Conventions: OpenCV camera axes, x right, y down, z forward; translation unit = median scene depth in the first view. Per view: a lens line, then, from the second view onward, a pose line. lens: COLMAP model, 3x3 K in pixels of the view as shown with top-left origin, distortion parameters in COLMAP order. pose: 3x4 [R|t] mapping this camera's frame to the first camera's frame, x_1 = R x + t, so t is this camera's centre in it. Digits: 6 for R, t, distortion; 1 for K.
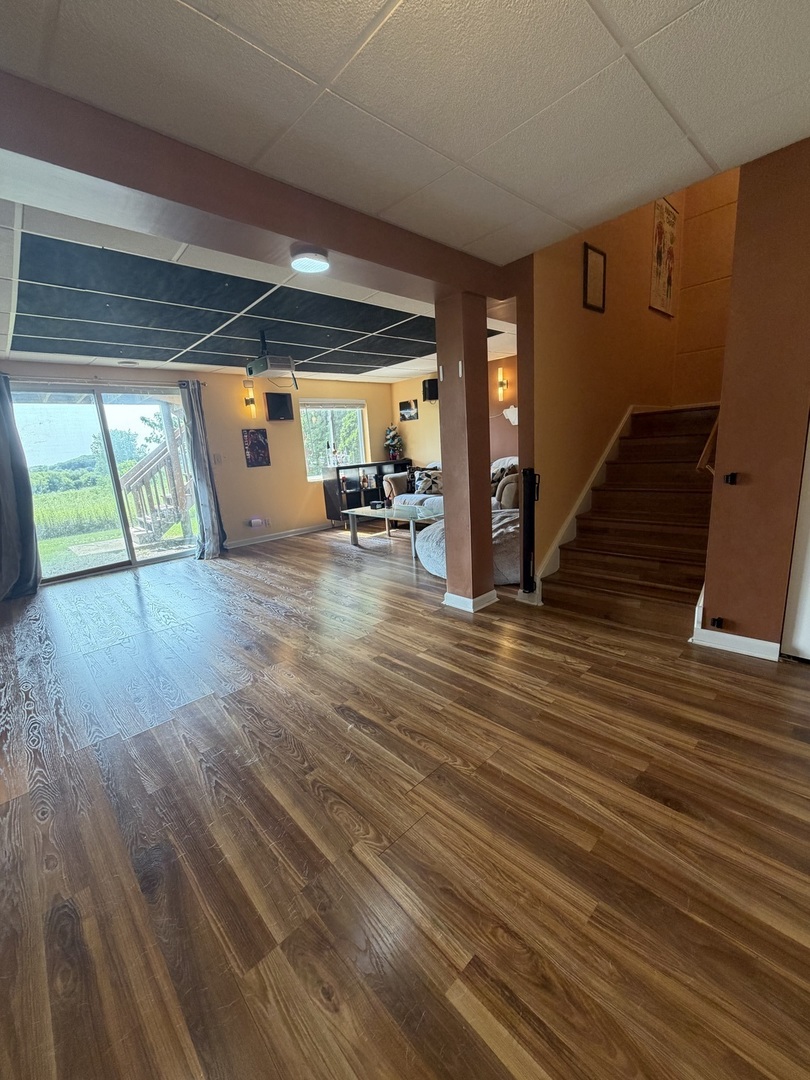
lens RADIAL K [[429.6, 0, 405.0], [0, 429.6, 540.0], [0, 0, 1]] dist [0.000447, 0.000268]
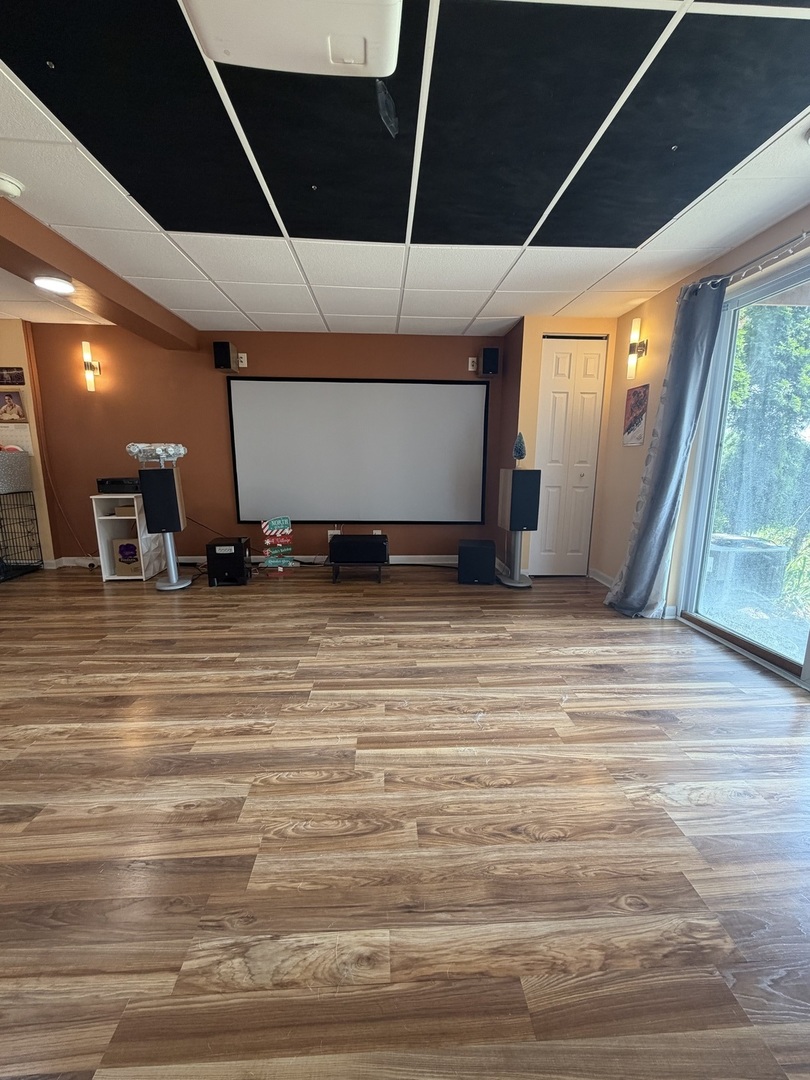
lens RADIAL K [[438.4, 0, 403.8], [0, 438.4, 520.3], [0, 0, 1]] dist [-0.000037, -0.000001]
pose [[-0.642994, 0.171909, -0.746329, -0.242087], [-0.126717, 0.937172, 0.325040, -0.409577], [0.755316, 0.303571, -0.580812, 2.157173]]
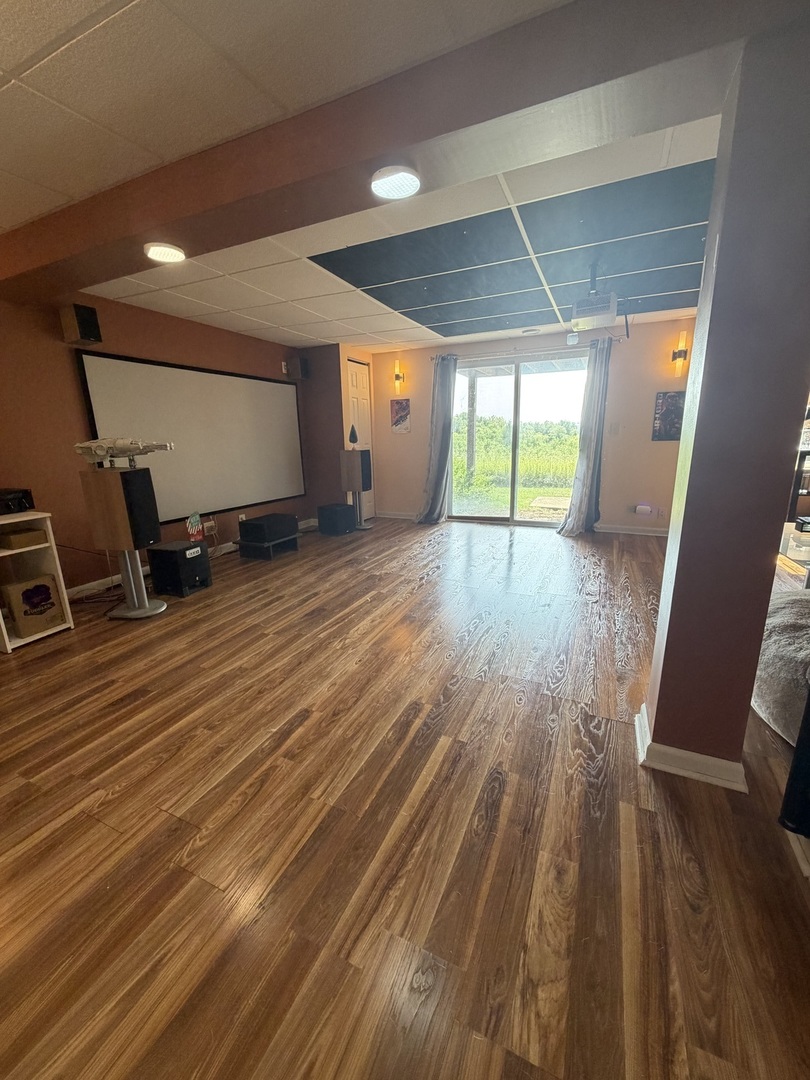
lens RADIAL K [[429.6, 0, 405.0], [0, 429.6, 540.0], [0, 0, 1]] dist [0.000447, 0.000268]
pose [[0.375718, 0.277459, -0.884224, 0.603344], [-0.201063, 0.955808, 0.214487, -0.191852], [0.904660, 0.097198, 0.414902, 0.719167]]
